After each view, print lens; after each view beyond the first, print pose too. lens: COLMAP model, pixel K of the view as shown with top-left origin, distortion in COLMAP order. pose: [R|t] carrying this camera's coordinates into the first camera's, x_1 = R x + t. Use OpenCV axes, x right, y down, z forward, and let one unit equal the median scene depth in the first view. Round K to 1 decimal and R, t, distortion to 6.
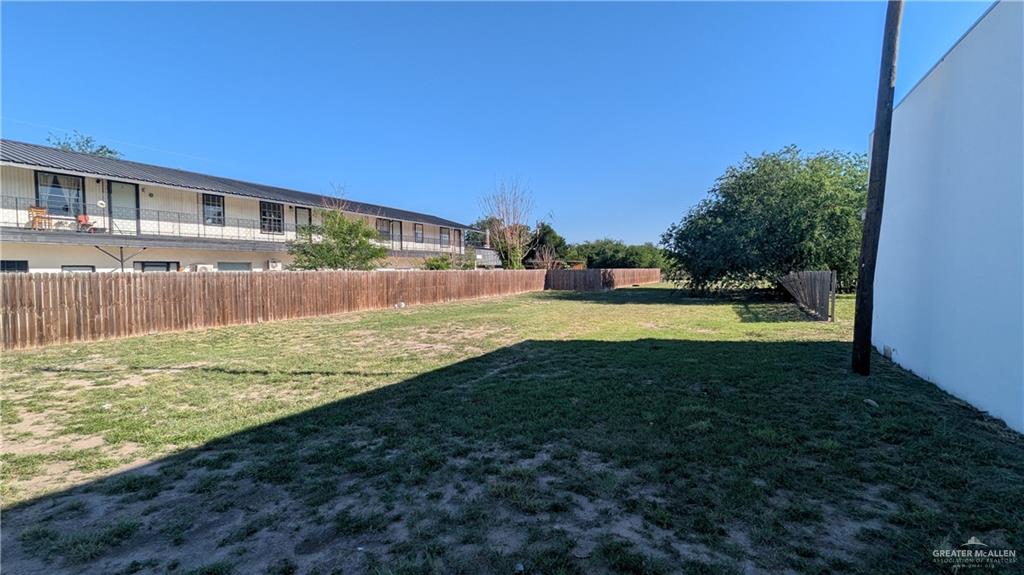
lens RADIAL K [[484.2, 0, 518.3], [0, 484.2, 288.3], [0, 0, 1]] dist [-0.001315, -0.001207]
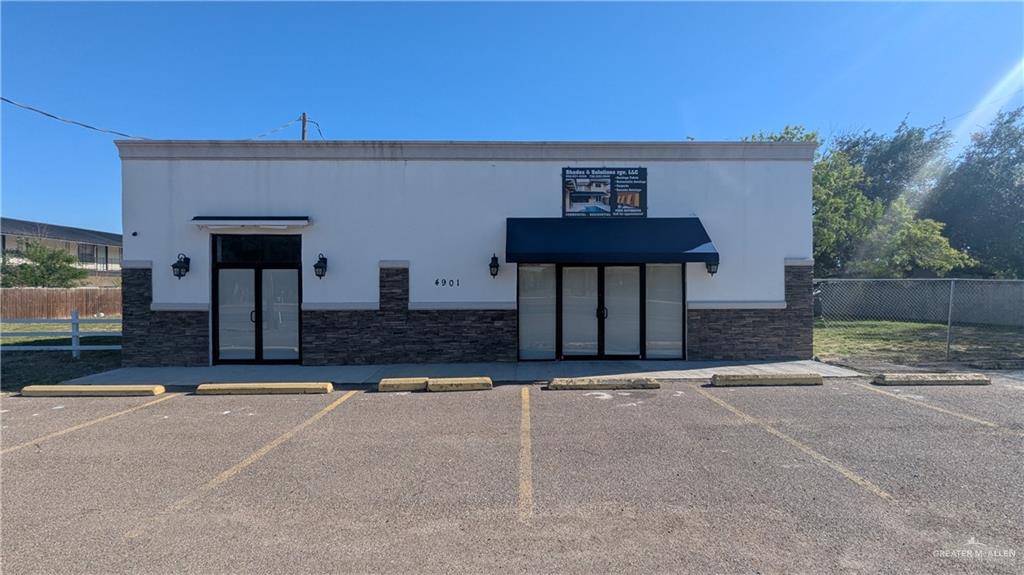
lens RADIAL K [[482.7, 0, 517.3], [0, 482.7, 290.5], [0, 0, 1]] dist [0.000358, -0.000155]
pose [[0.902582, 0.002734, 0.430508, 0.226263], [0.012587, 0.999385, -0.032736, 0.027826], [-0.430333, 0.034966, 0.901993, -0.702359]]
